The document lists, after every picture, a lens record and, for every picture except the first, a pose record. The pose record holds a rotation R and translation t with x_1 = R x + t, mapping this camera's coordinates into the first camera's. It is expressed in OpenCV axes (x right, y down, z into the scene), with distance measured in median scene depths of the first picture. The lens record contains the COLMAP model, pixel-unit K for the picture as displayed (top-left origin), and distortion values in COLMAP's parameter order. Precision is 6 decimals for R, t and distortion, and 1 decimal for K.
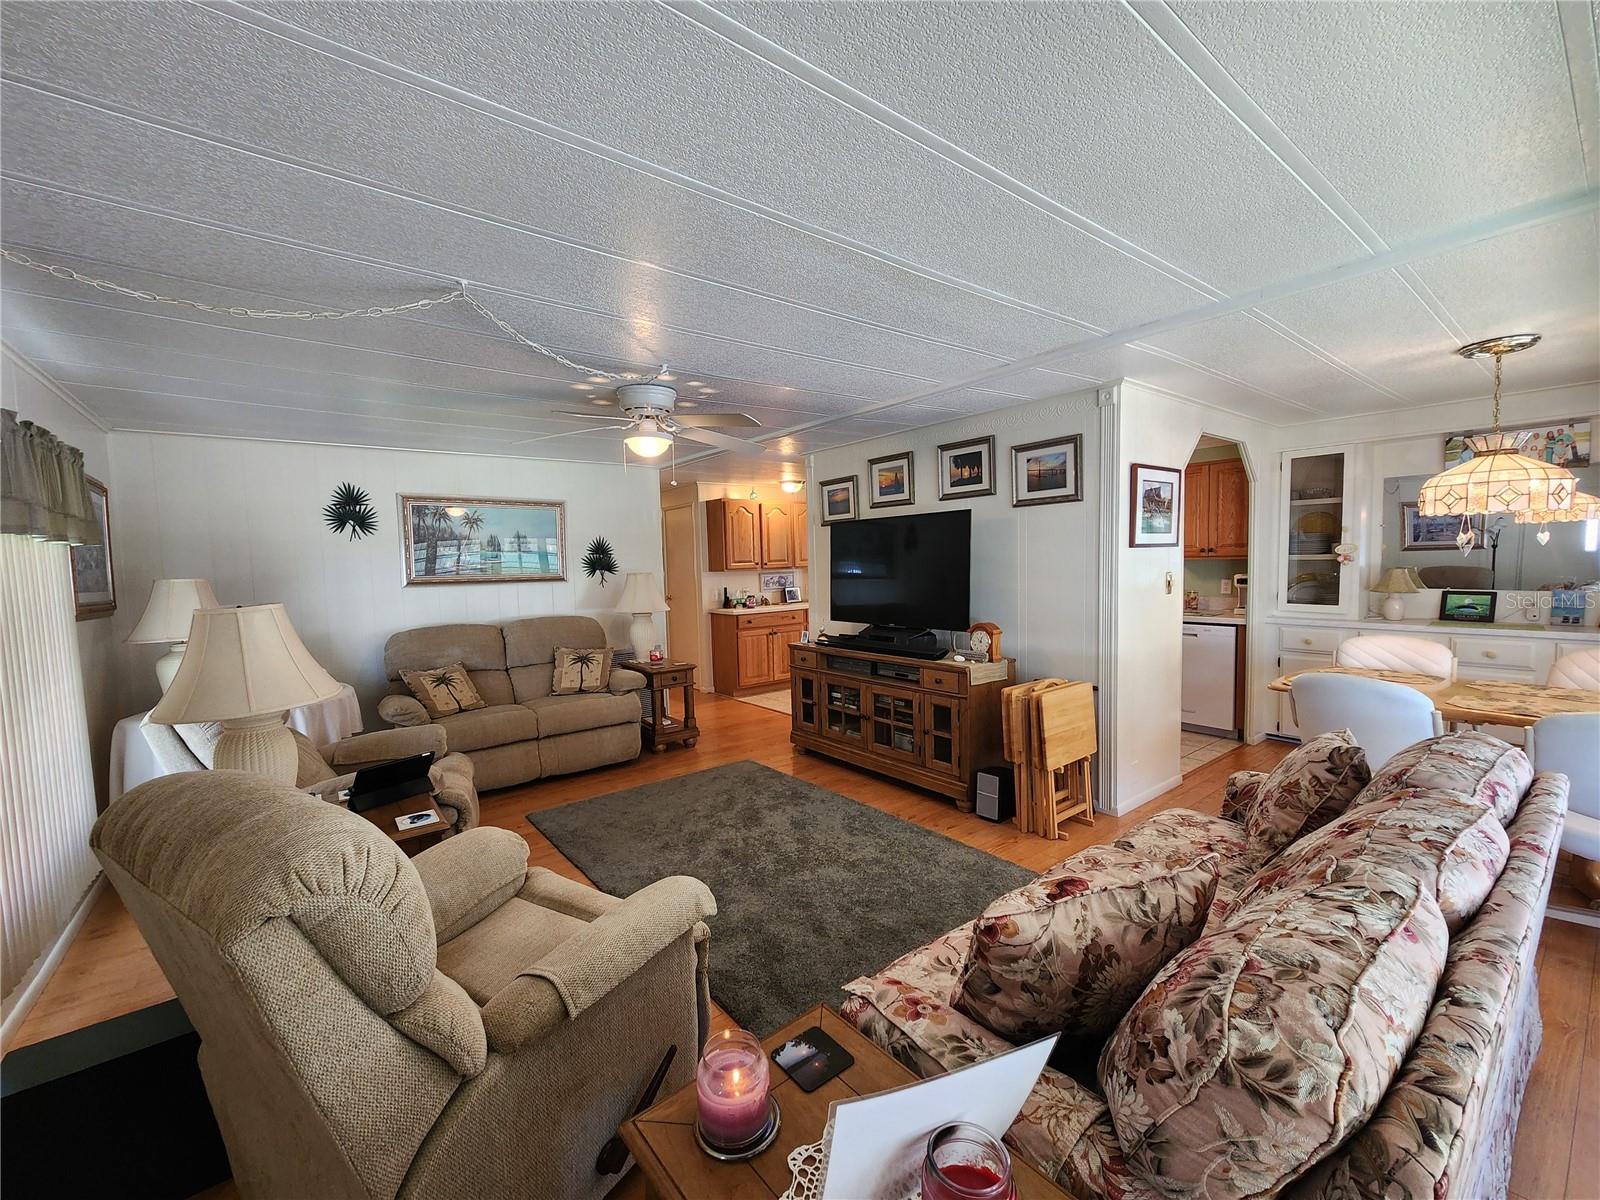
lens RADIAL K [[656.3, 0, 794.5], [0, 656.3, 607.7], [0, 0, 1]] dist [-0.002635, -0.000394]
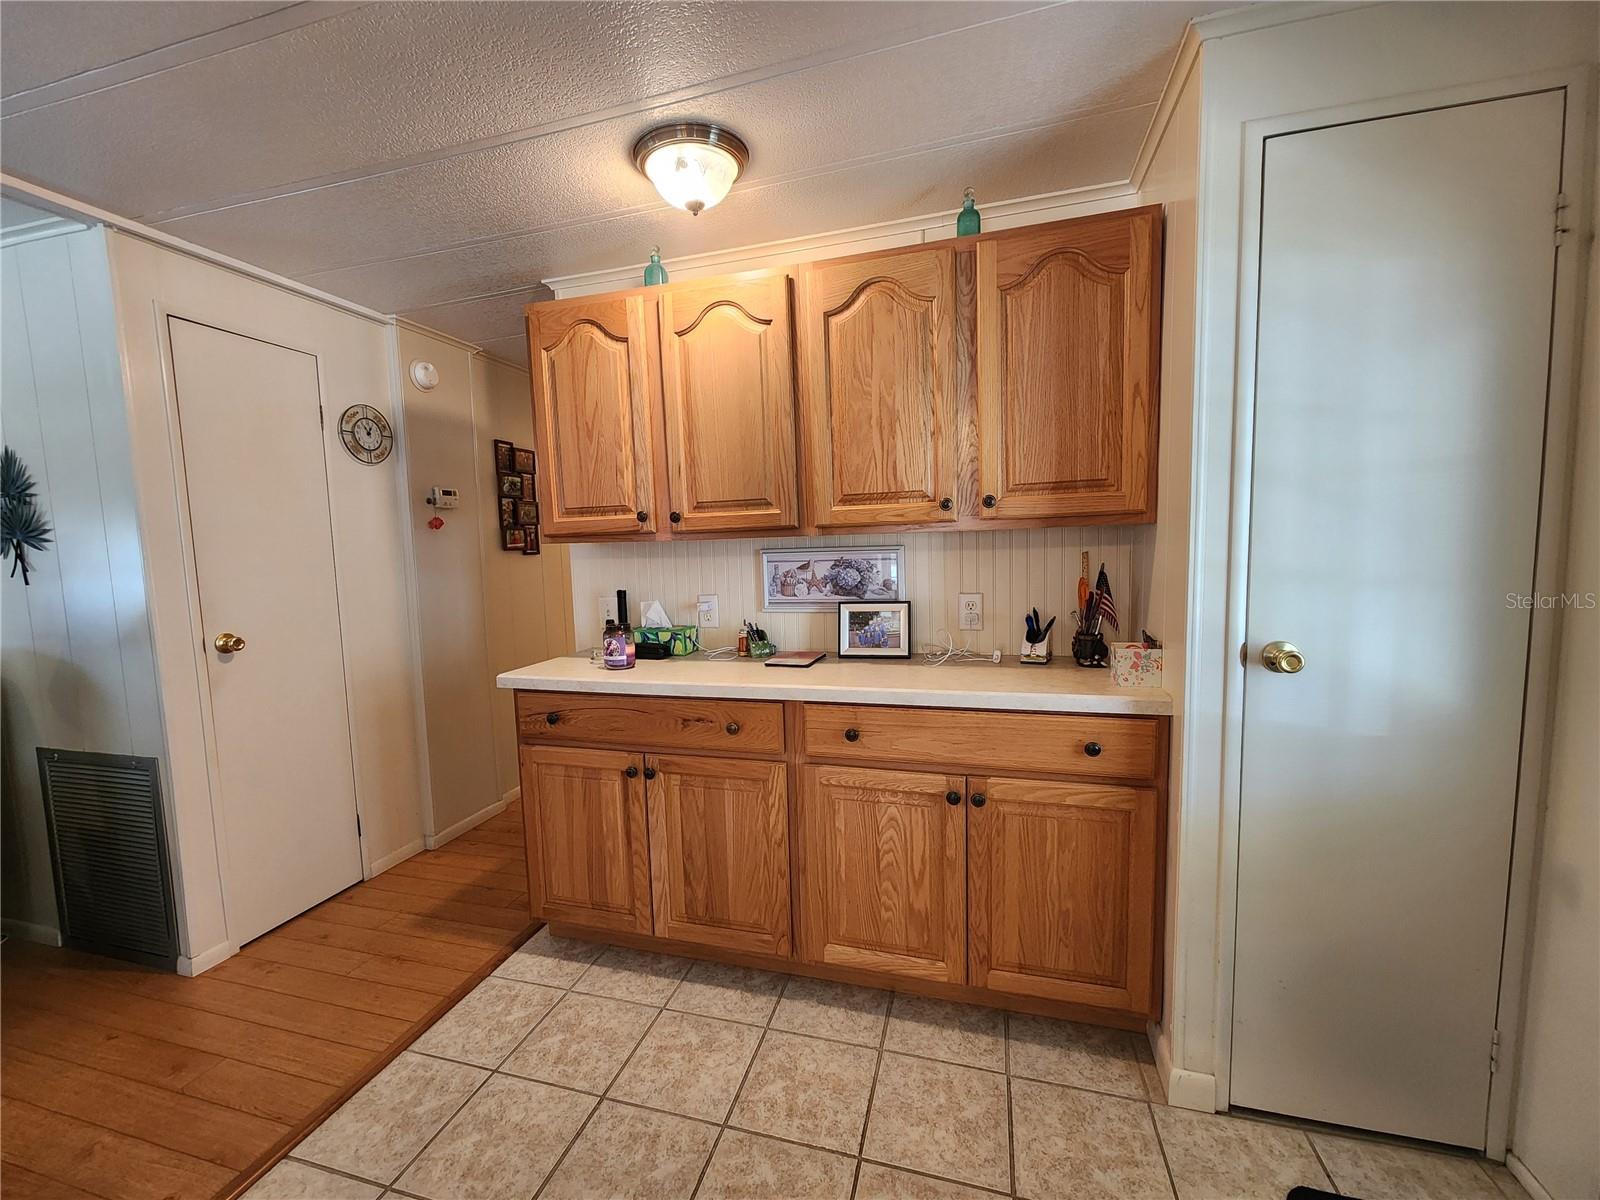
lens RADIAL K [[656.3, 0, 794.5], [0, 656.3, 607.7], [0, 0, 1]] dist [-0.002635, -0.000394]
pose [[0.594192, 0.081260, -0.800208, 0.201269], [-0.047581, 0.996692, 0.065882, -0.046008], [0.802914, -0.001072, 0.596093, 0.830685]]
